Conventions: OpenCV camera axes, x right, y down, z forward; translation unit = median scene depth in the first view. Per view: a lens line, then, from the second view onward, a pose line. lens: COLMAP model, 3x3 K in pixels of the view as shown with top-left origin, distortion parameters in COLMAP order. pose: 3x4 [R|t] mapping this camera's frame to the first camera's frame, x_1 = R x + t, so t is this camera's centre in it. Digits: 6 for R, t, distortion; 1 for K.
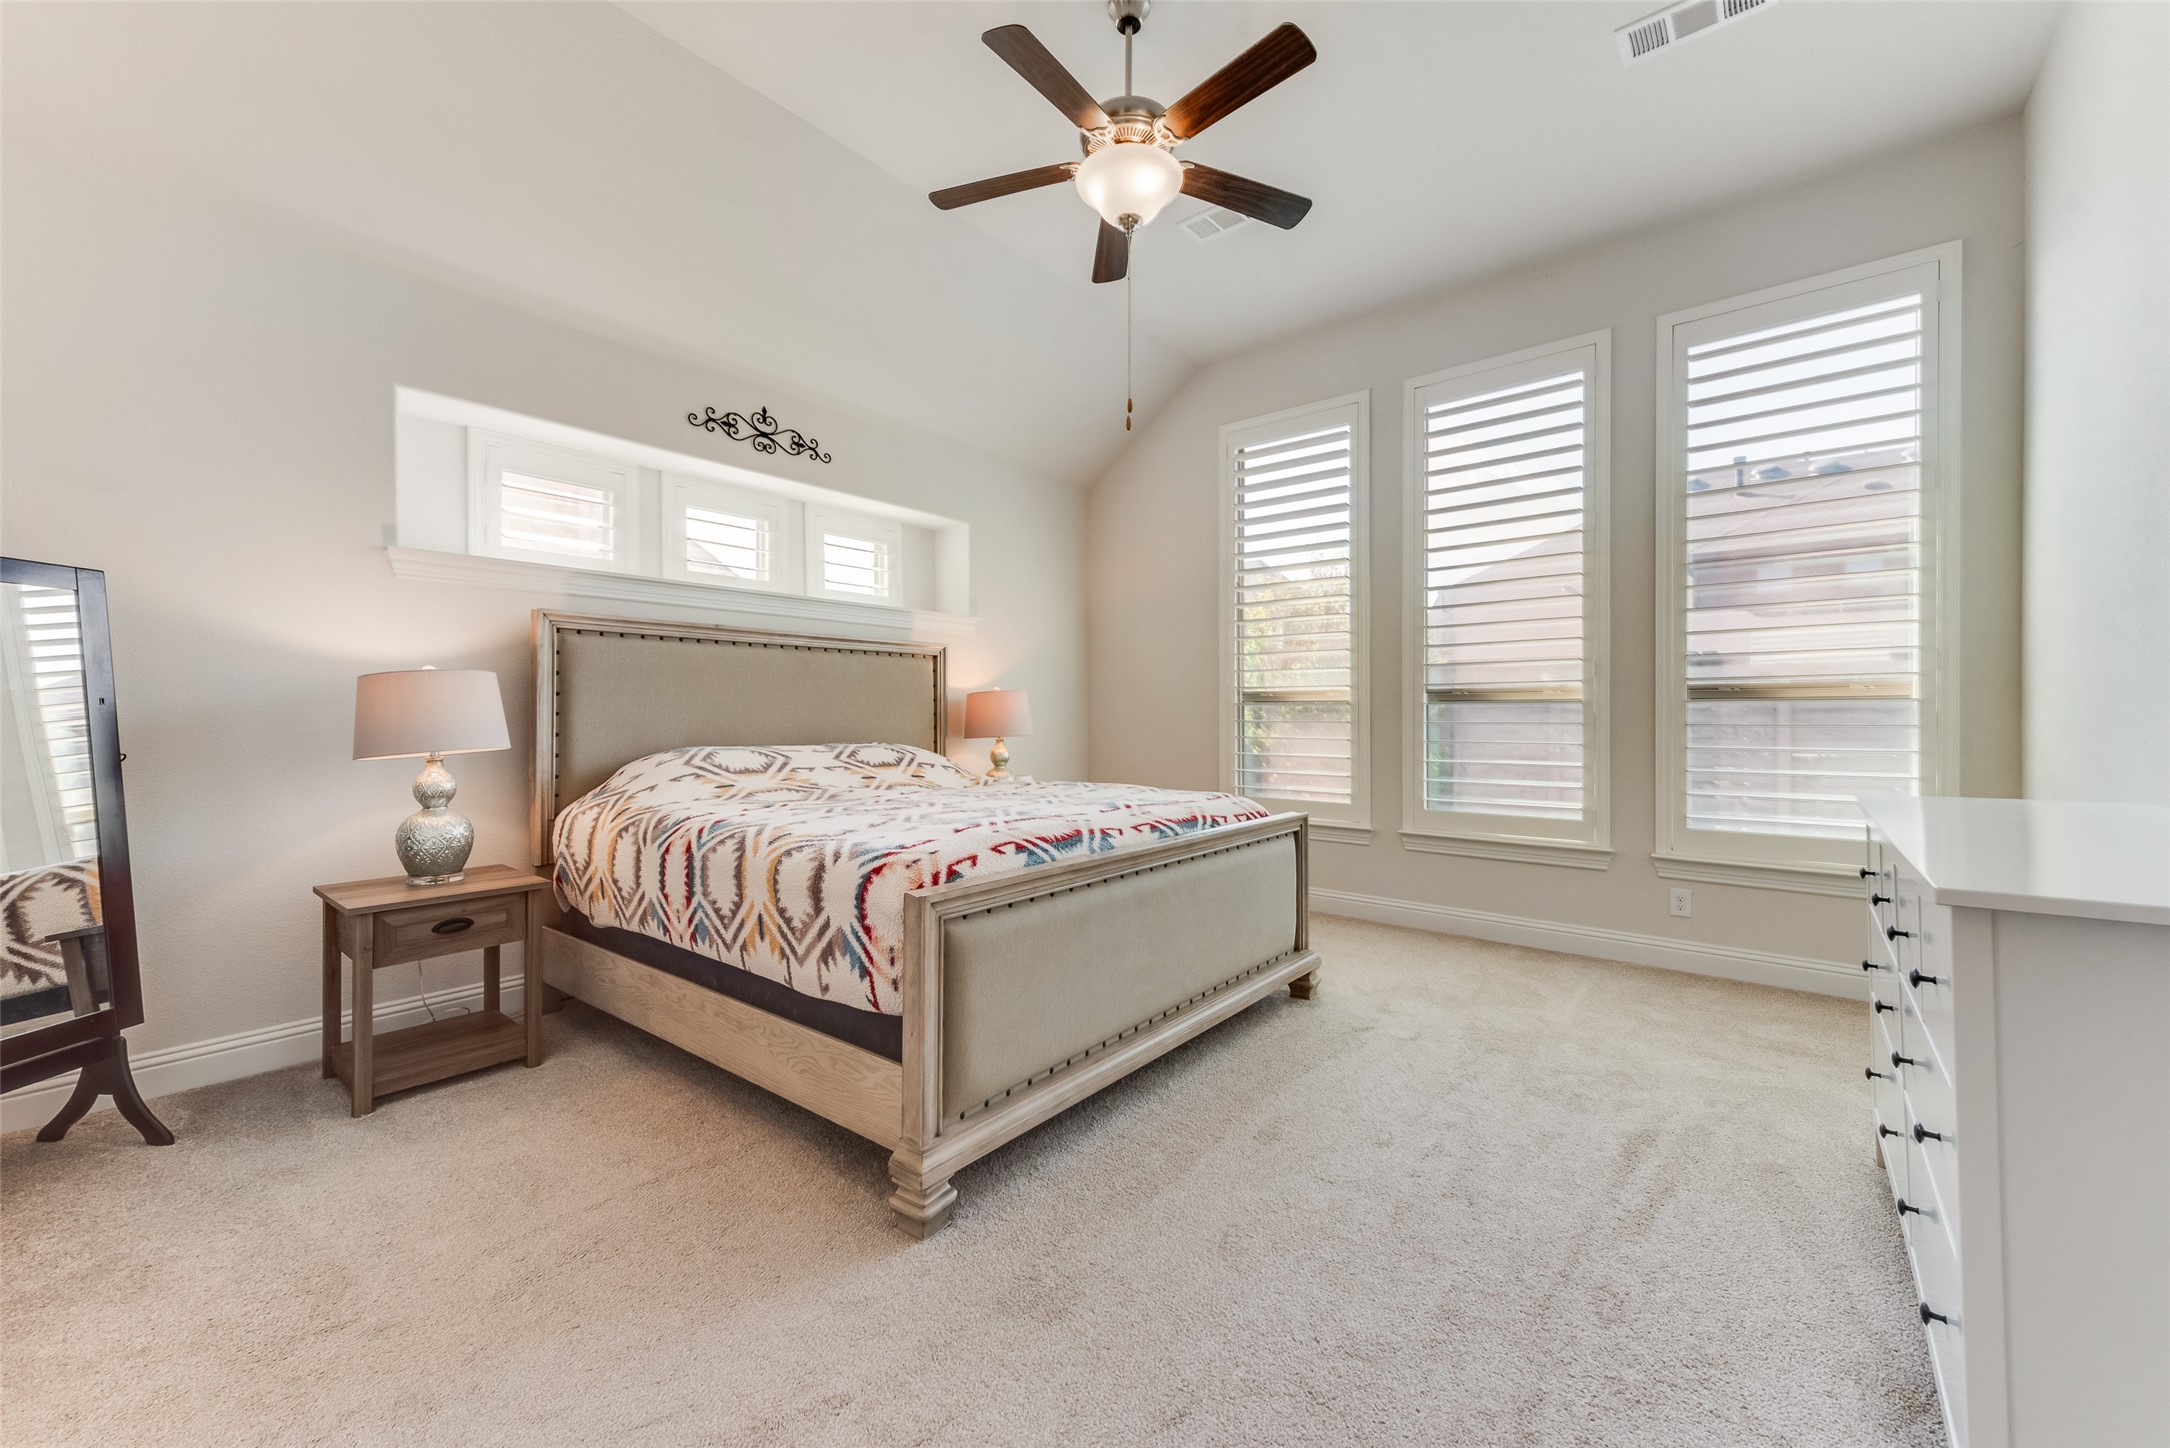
lens RADIAL K [[837.7, 0, 1073.5], [0, 837.7, 726.0], [0, 0, 1]] dist [0.018061, -0.006977]
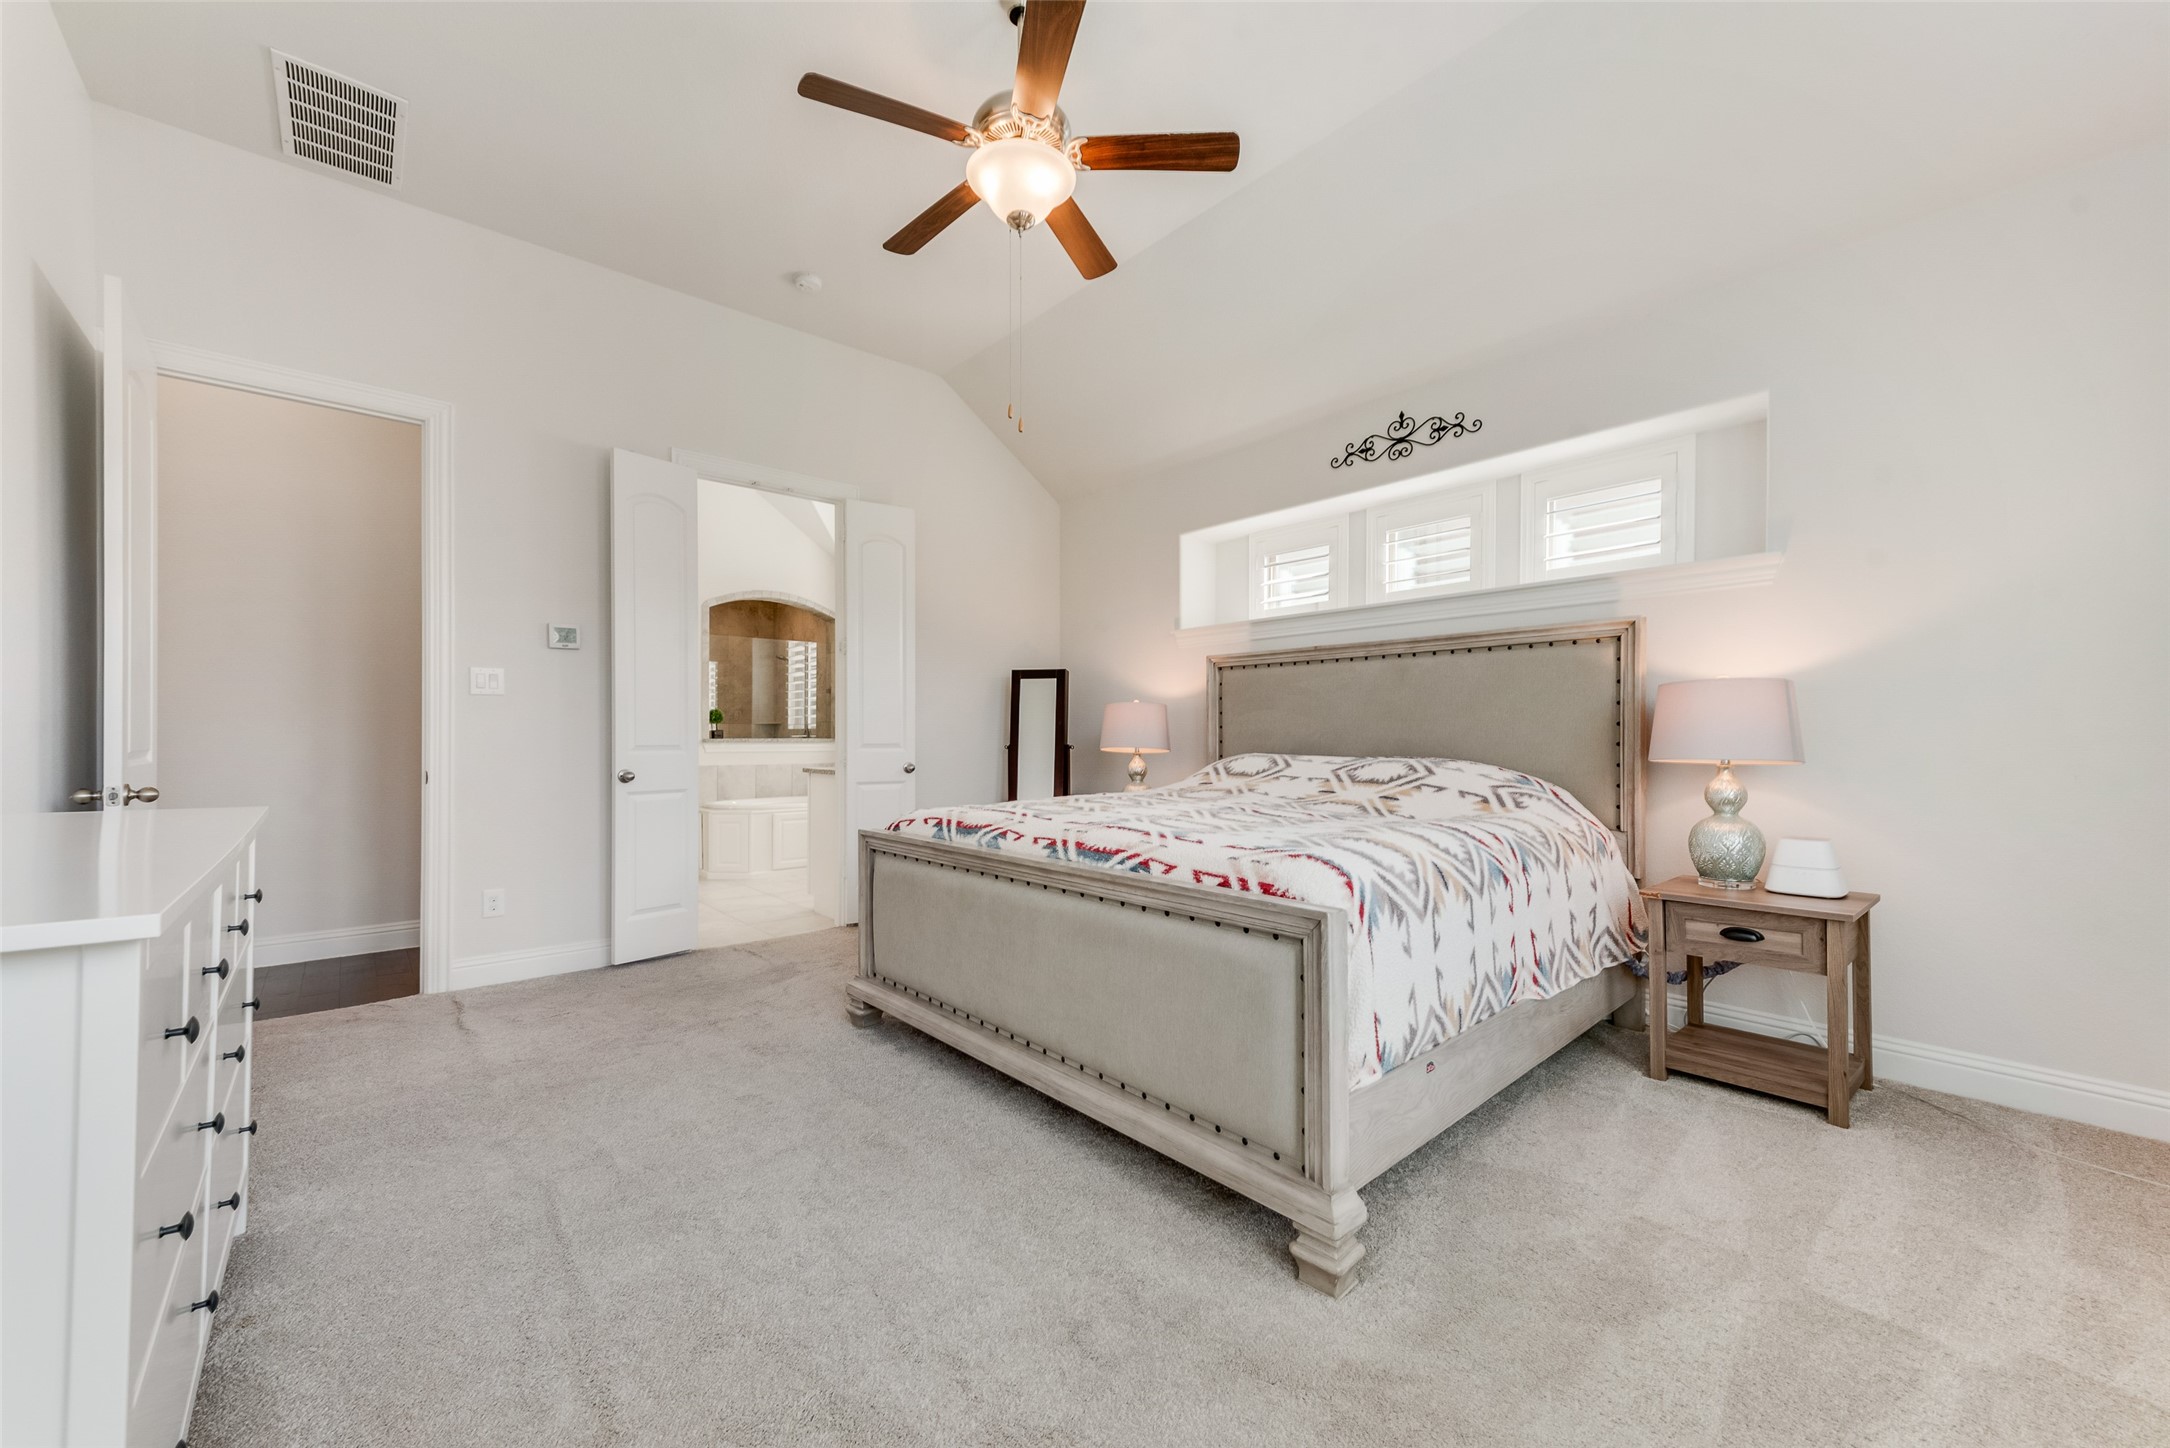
lens RADIAL K [[900.8, 0, 1118.1], [0, 900.8, 743.1], [0, 0, 1]] dist [0.021069, 0.000104]
pose [[-0.172417, 0.006667, -0.985002, 0.855817], [-0.012535, 0.999881, 0.008962, 0.001636], [0.984944, 0.013892, -0.172313, 1.009122]]
